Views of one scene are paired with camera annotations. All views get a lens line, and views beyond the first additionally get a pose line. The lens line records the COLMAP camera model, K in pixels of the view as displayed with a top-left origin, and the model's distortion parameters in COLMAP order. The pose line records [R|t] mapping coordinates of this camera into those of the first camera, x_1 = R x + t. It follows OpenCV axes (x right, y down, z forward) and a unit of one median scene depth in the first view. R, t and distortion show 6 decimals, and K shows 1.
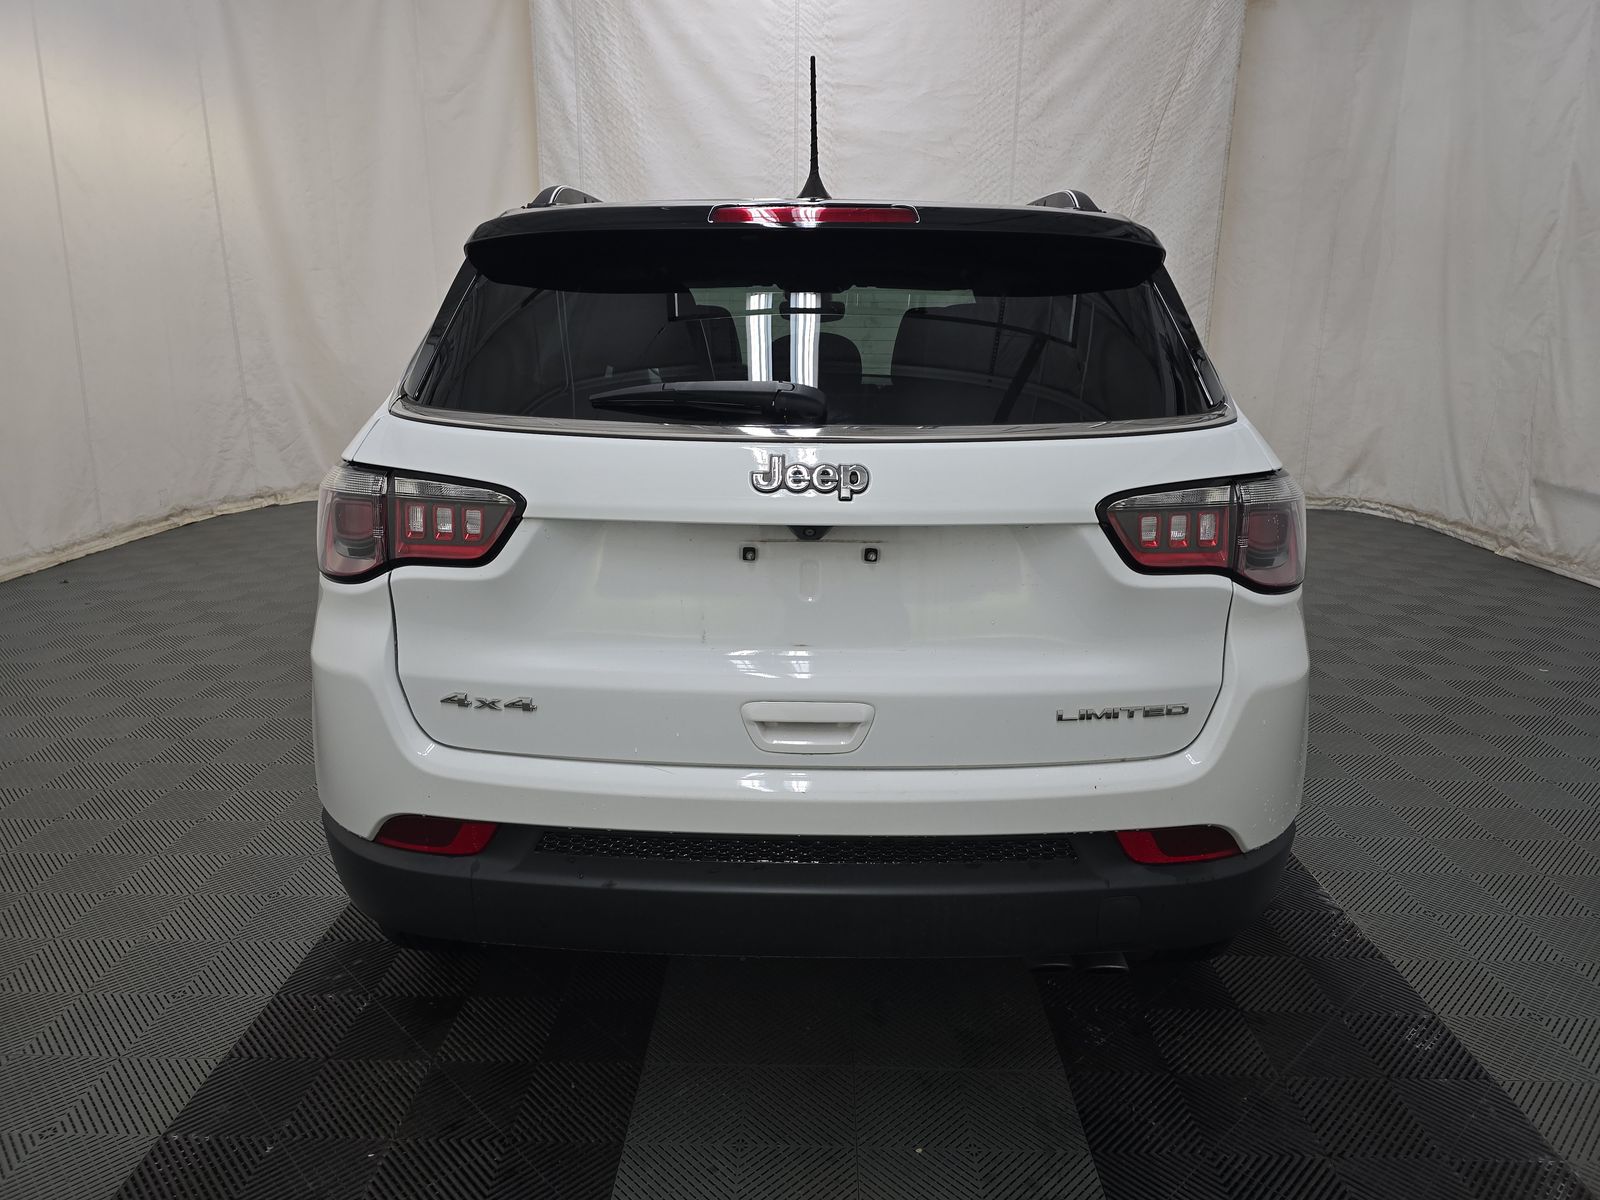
lens RADIAL K [[1079.1, 0, 800.0], [0, 1079.1, 600.0], [0, 0, 1]] dist [0.049280, -0.046388]
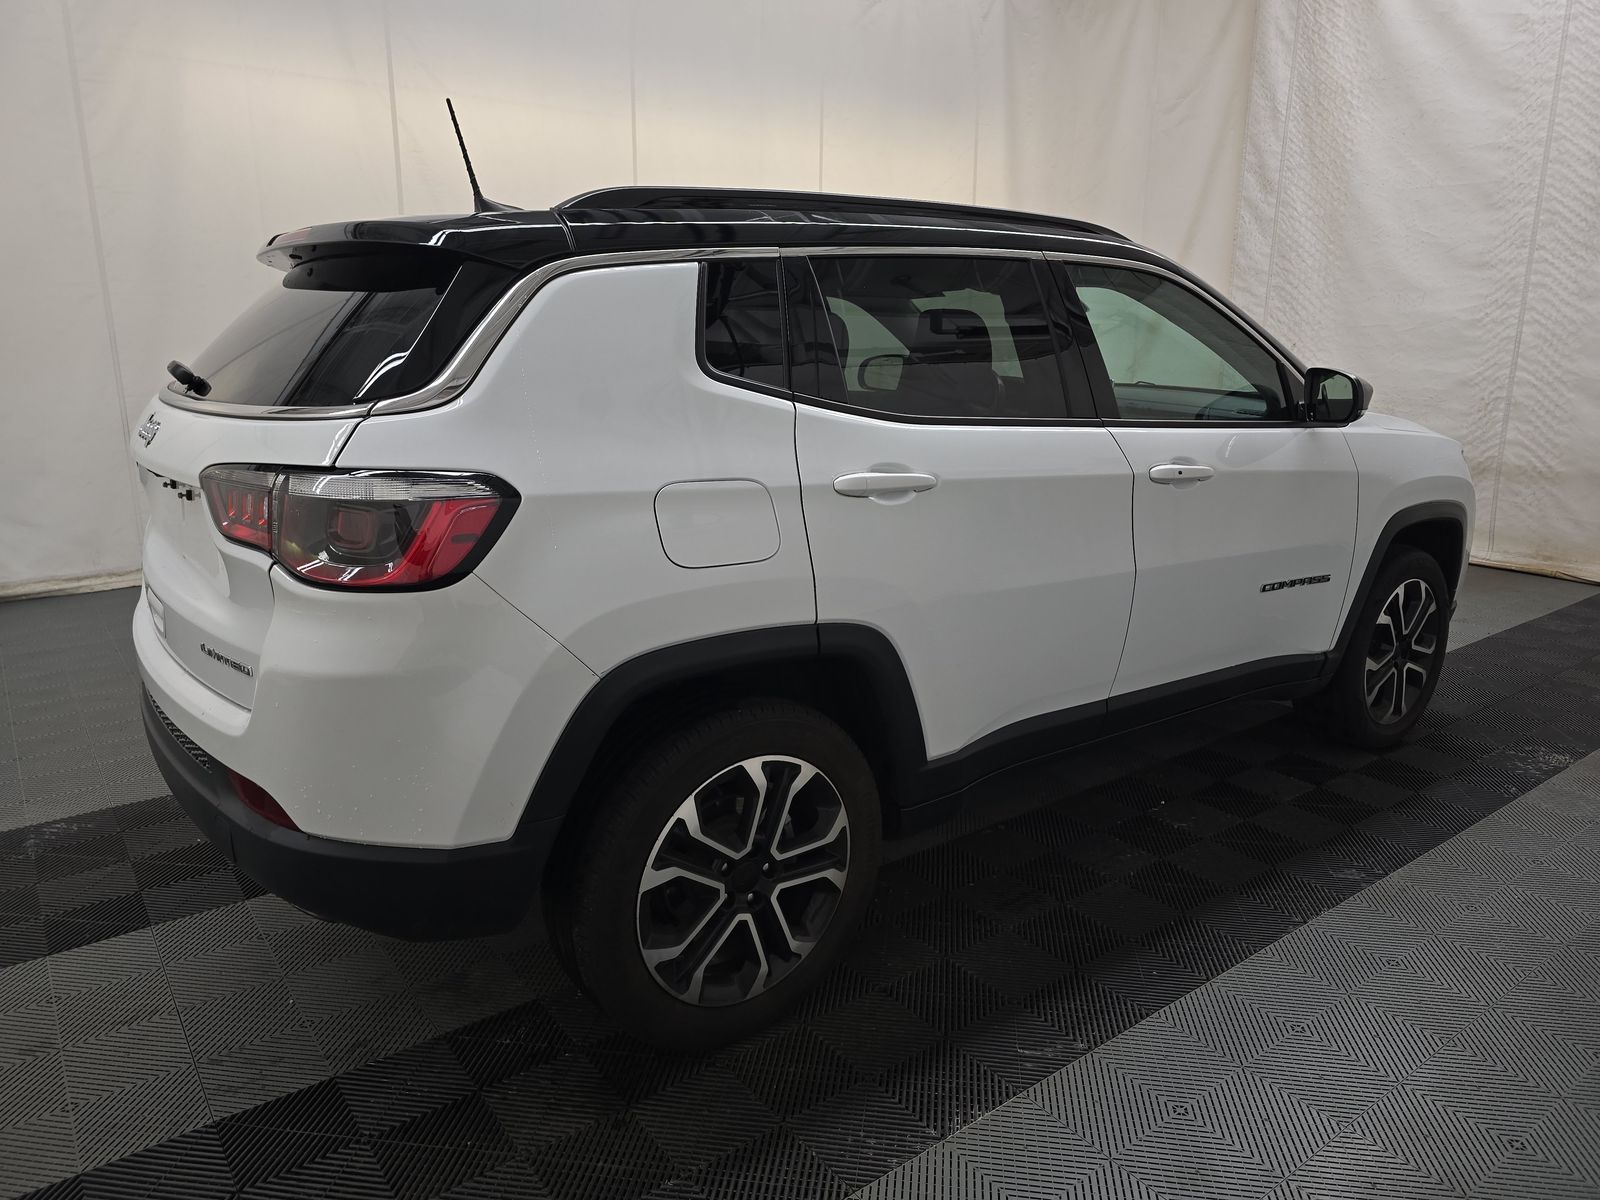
lens RADIAL K [[1079.1, 0, 800.0], [0, 1079.1, 600.0], [0, 0, 1]] dist [0.049280, -0.046388]
pose [[0.608828, 0.192998, -0.769467, 0.334268], [-0.197907, 0.976238, 0.088271, -0.039818], [0.768220, 0.098541, 0.632557, 0.152261]]
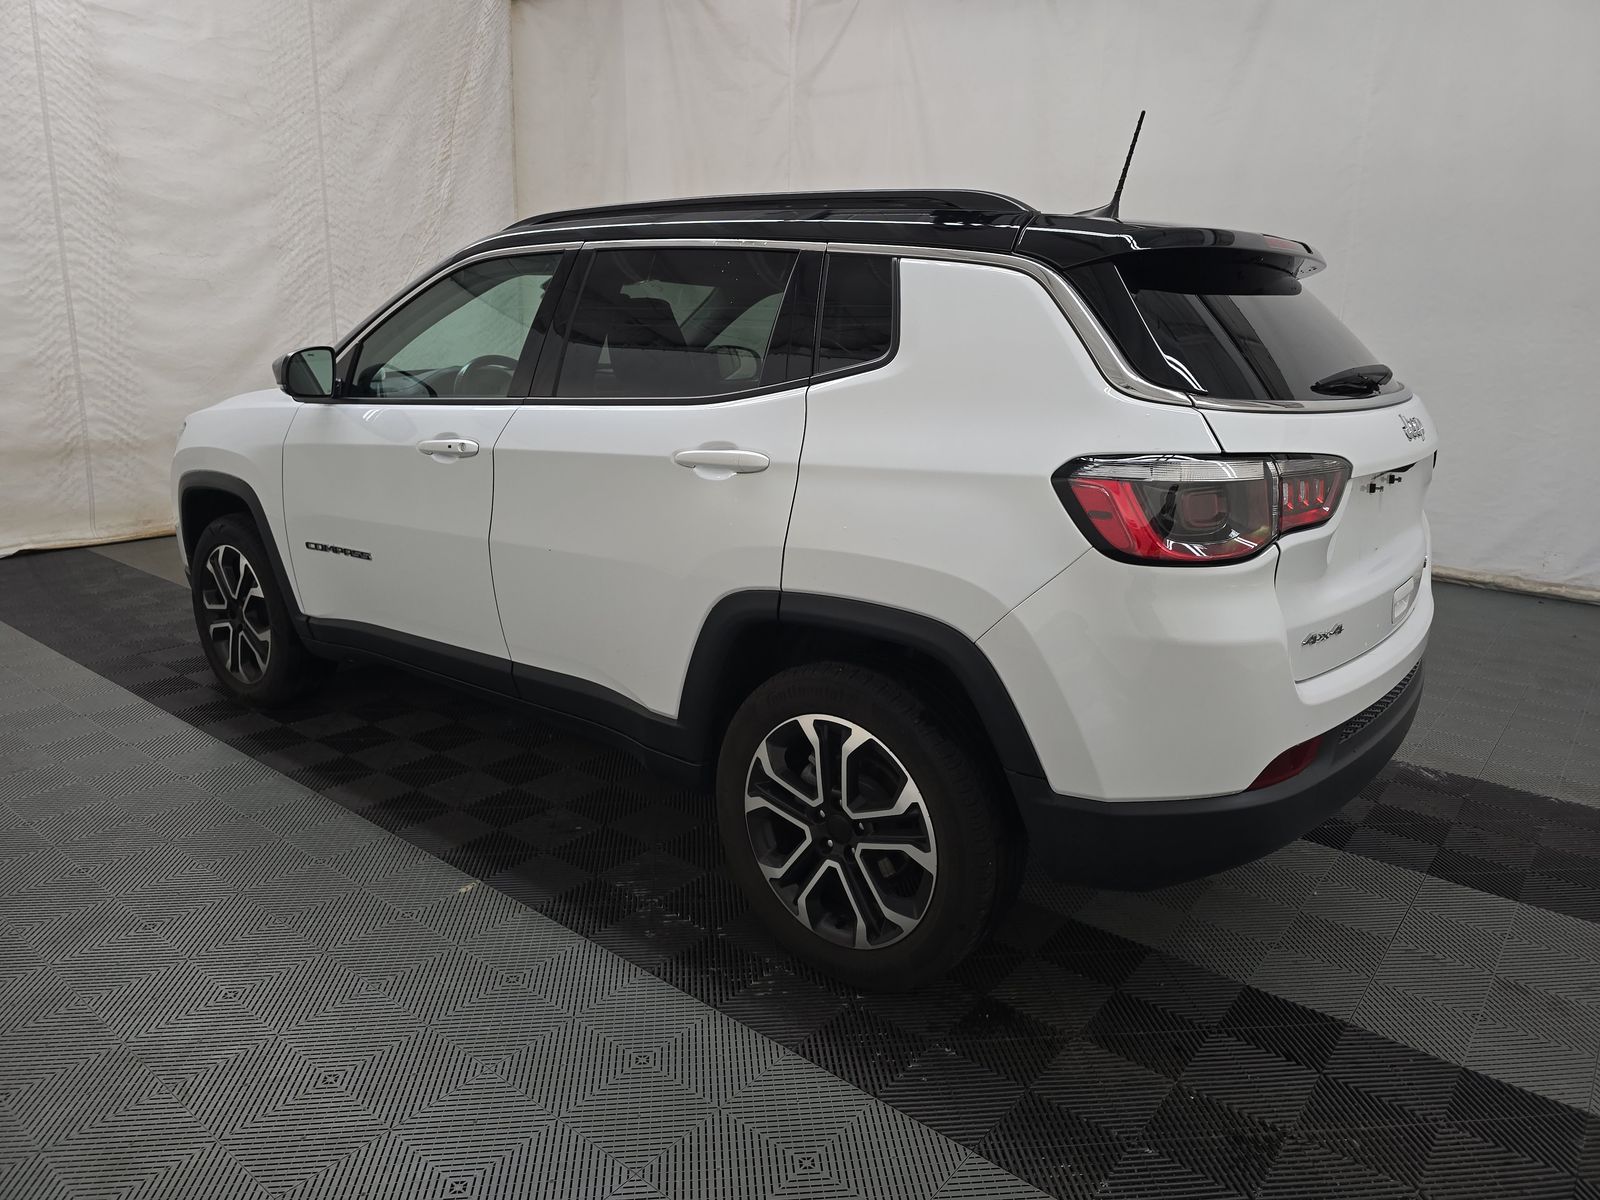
lens RADIAL K [[1079.1, 0, 800.0], [0, 1079.1, 600.0], [0, 0, 1]] dist [0.049280, -0.046388]
pose [[0.615582, -0.193818, 0.763867, -0.335349], [0.184988, 0.977741, 0.099008, -0.037274], [-0.766054, 0.080359, 0.637734, 0.140538]]
